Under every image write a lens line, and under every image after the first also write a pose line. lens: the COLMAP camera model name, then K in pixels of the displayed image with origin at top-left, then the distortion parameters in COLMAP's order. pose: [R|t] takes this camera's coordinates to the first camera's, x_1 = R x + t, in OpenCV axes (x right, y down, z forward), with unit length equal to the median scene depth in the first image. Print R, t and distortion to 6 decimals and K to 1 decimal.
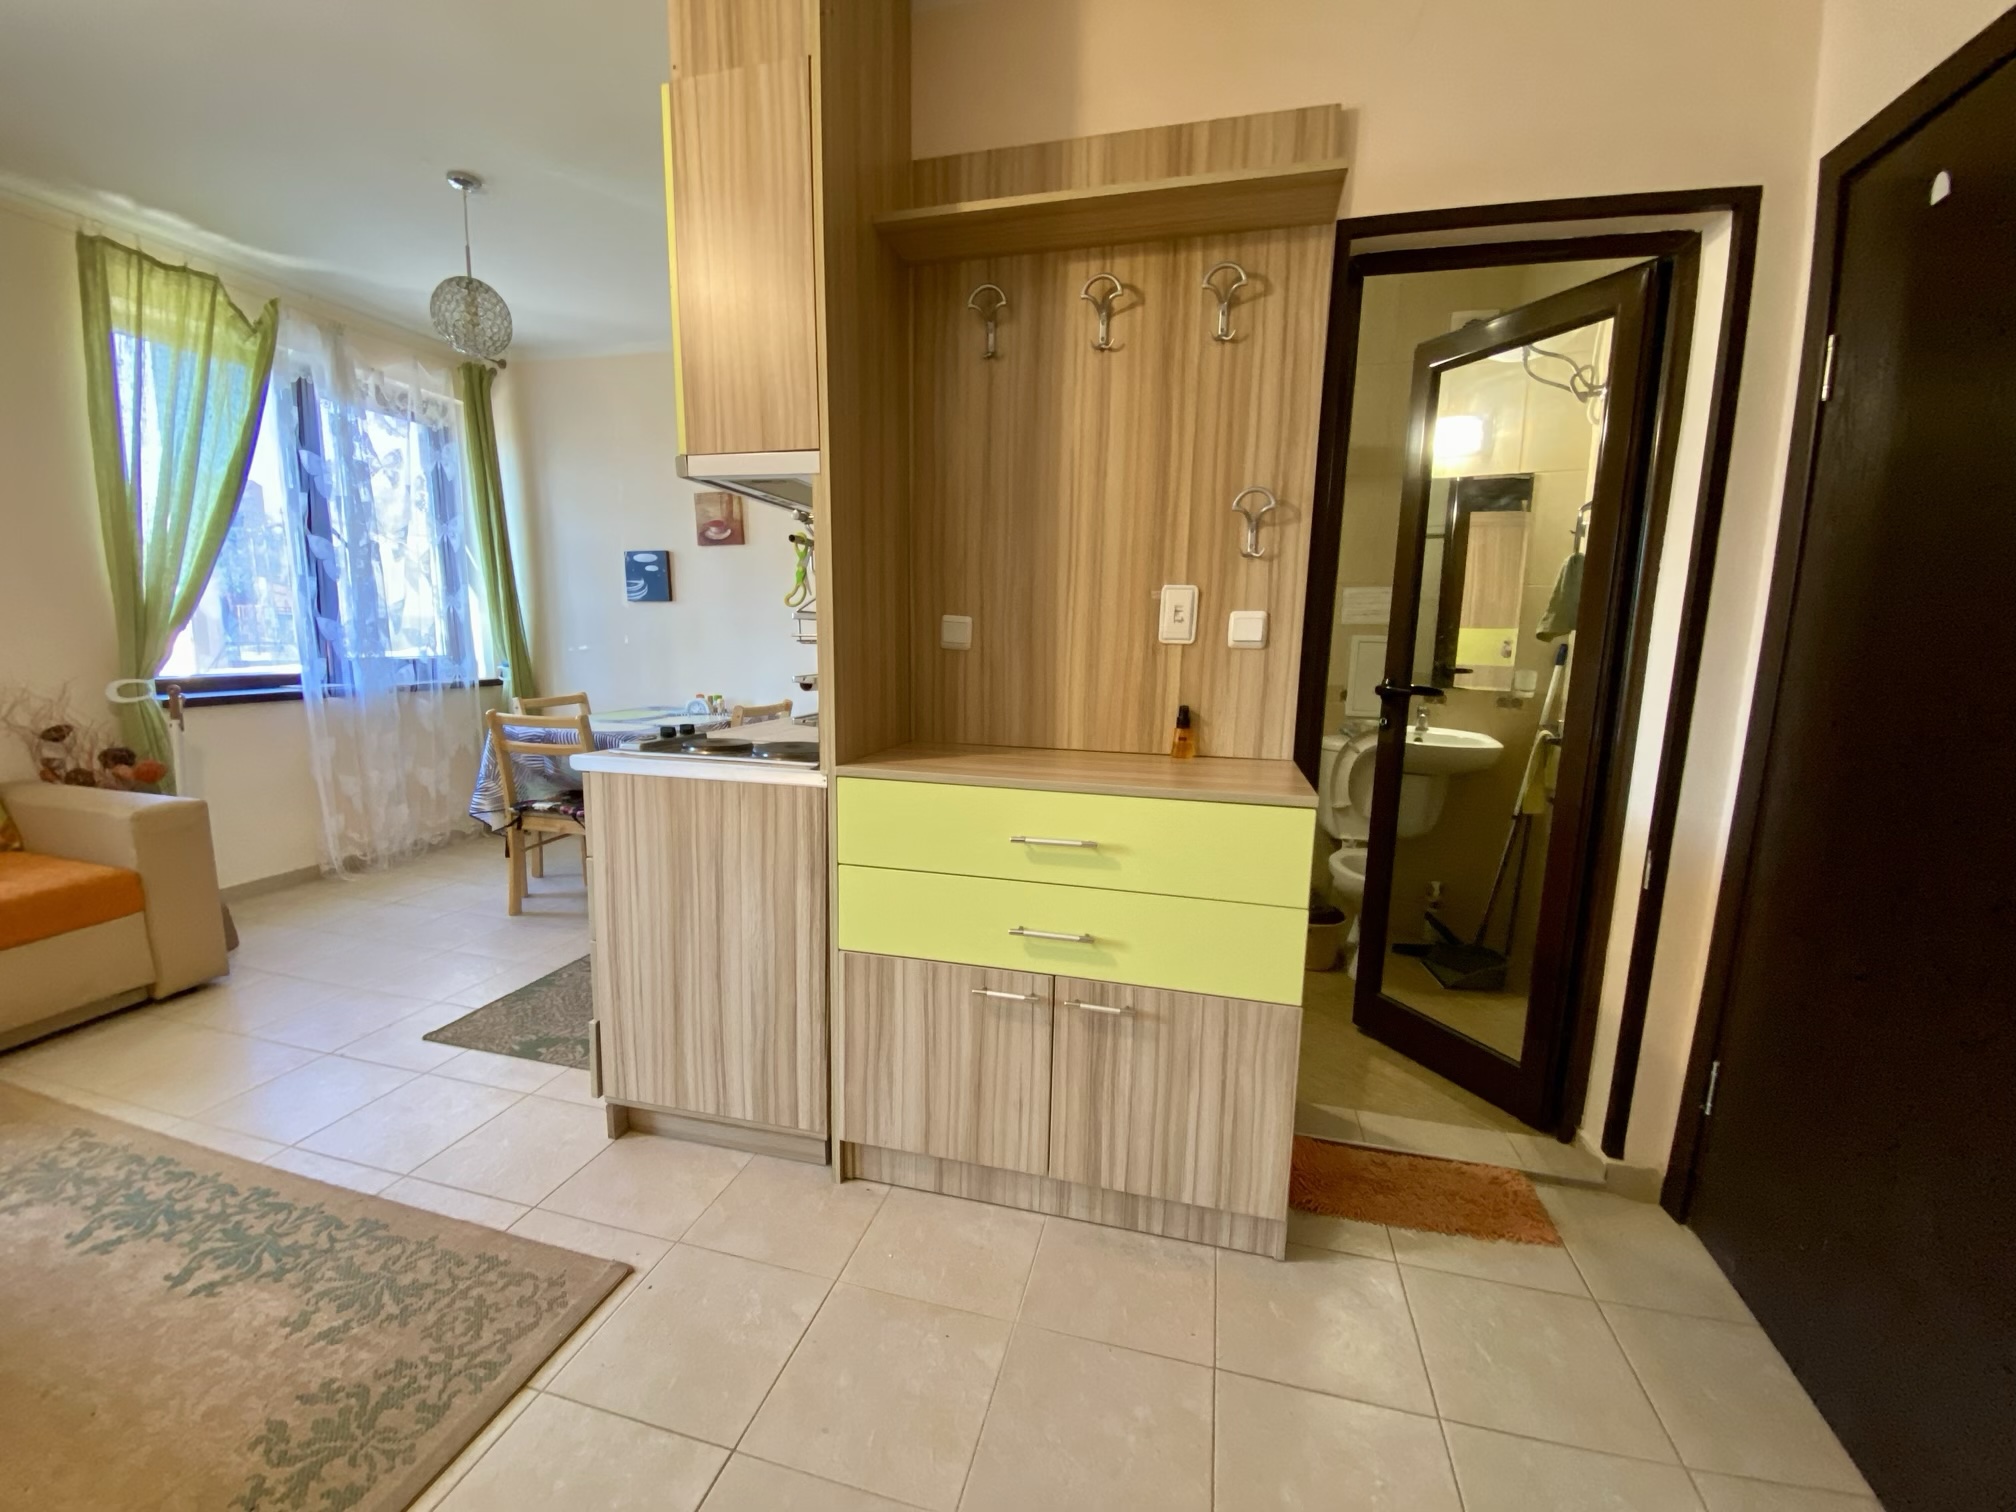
lens RADIAL K [[826.2, 0, 1000.8], [0, 826.2, 766.1], [0, 0, 1]] dist [0.016059, -0.019053]
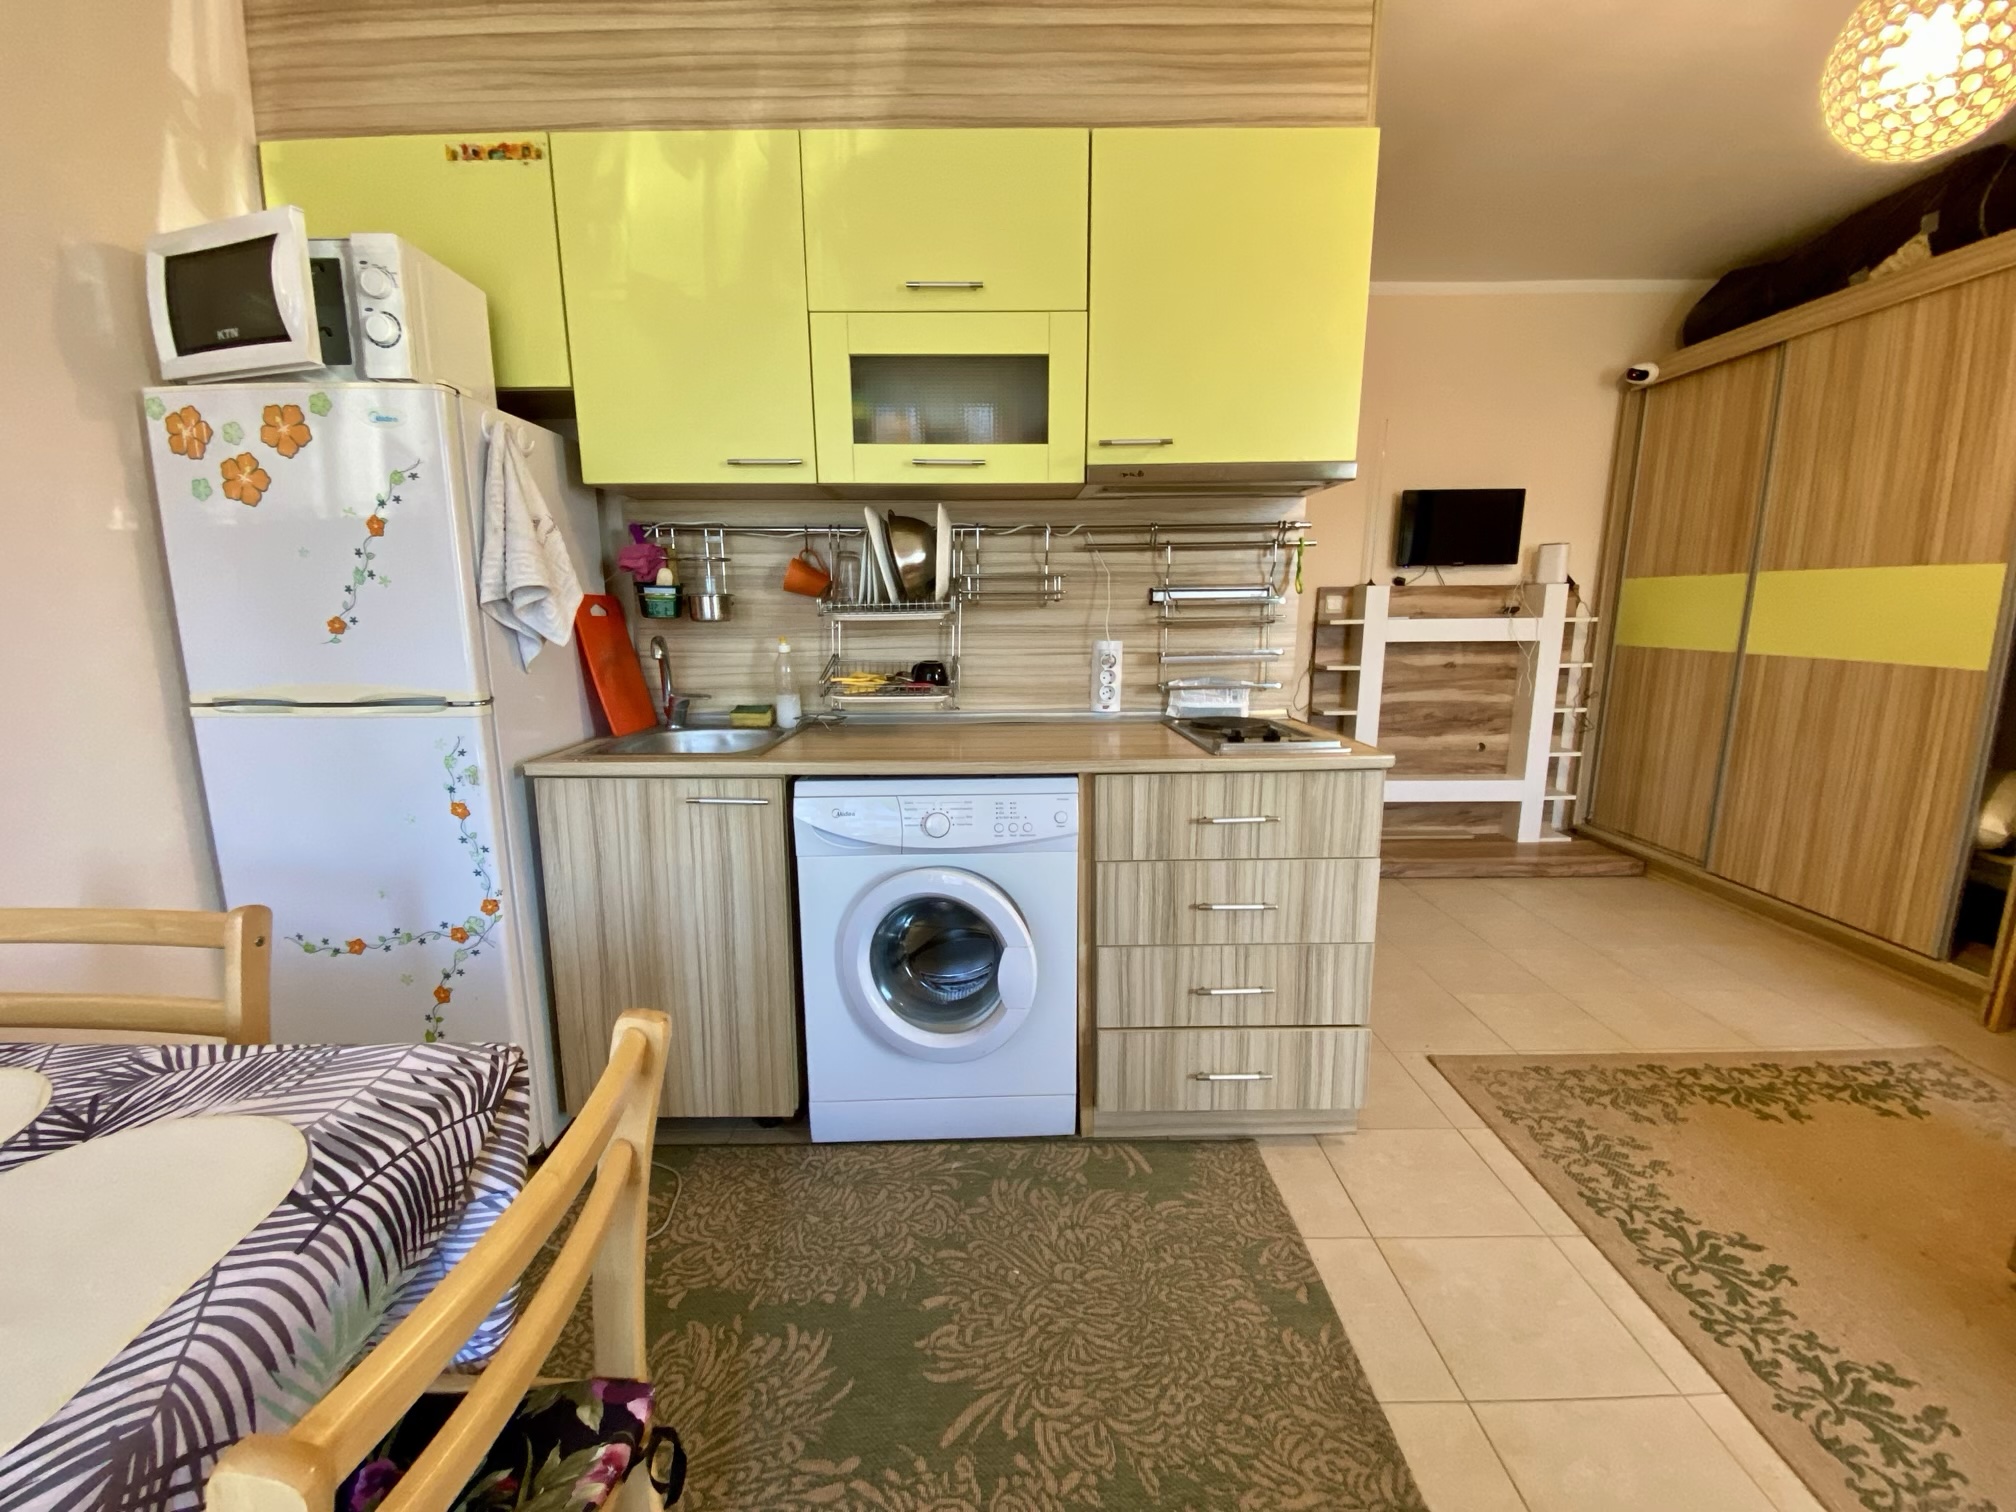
lens RADIAL K [[821.9, 0, 1001.9], [0, 821.9, 765.1], [0, 0, 1]] dist [0.016245, -0.018668]
pose [[-0.250801, -0.207805, 0.945471, -1.189106], [0.151111, 0.956310, 0.250272, -0.277692], [-0.956172, 0.205640, -0.208442, 1.497628]]
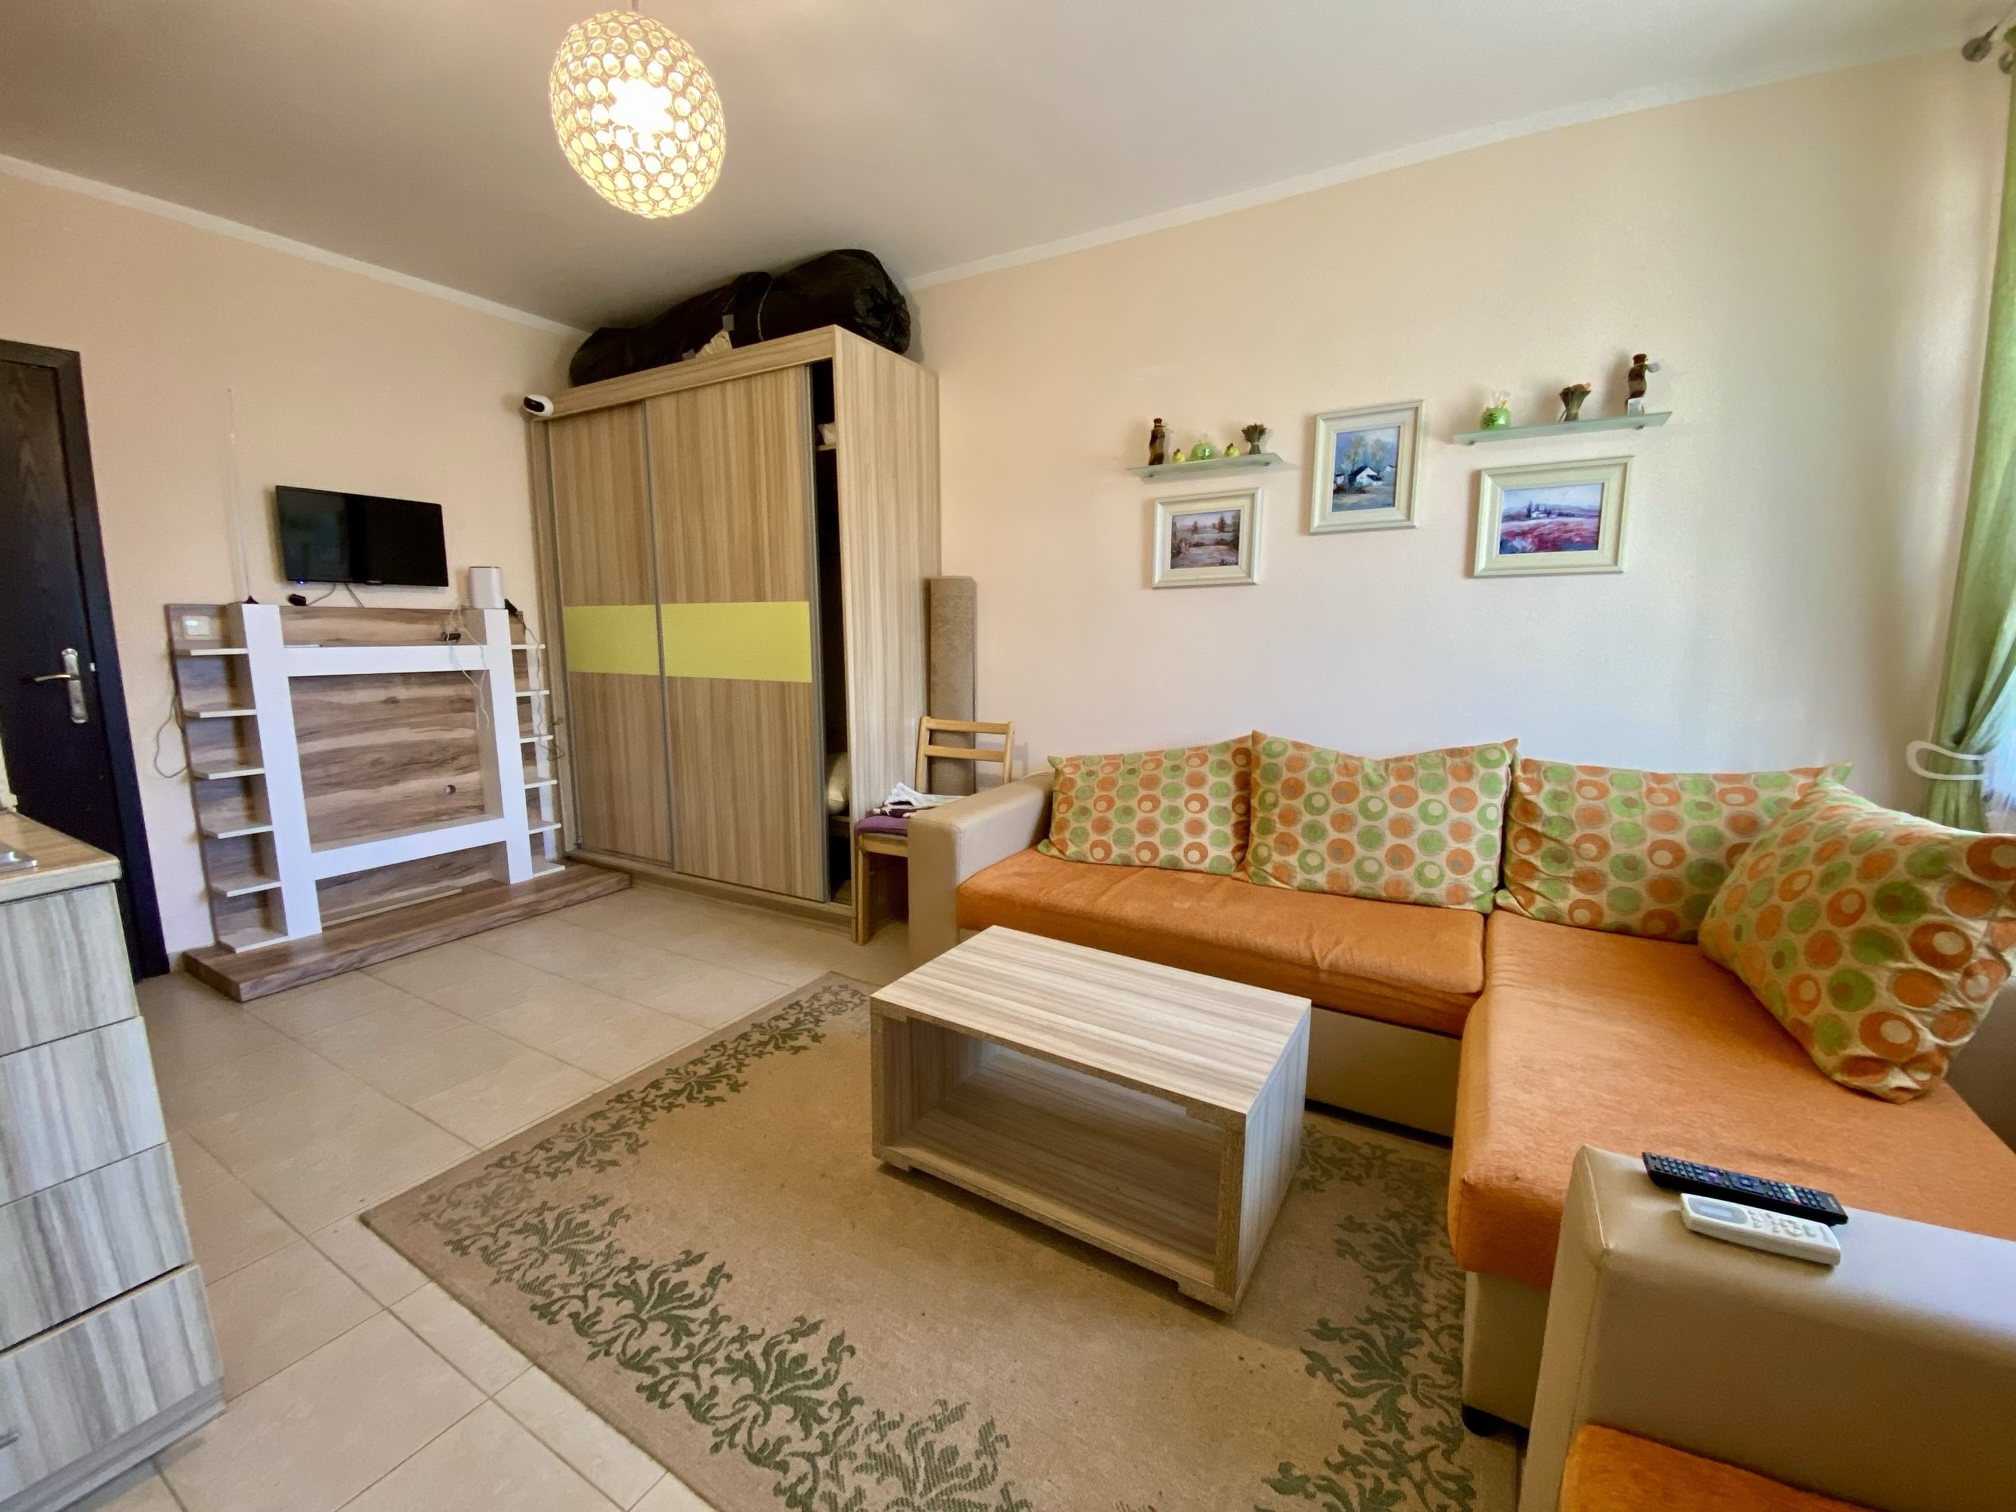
lens RADIAL K [[818.0, 0, 998.0], [0, 818.0, 768.1], [0, 0, 1]] dist [0.048735, -0.040621]
pose [[-0.962678, -0.074416, 0.260217, -1.183707], [0.011828, 0.948972, 0.315138, -0.236386], [-0.270390, 0.306454, -0.912675, 1.251567]]
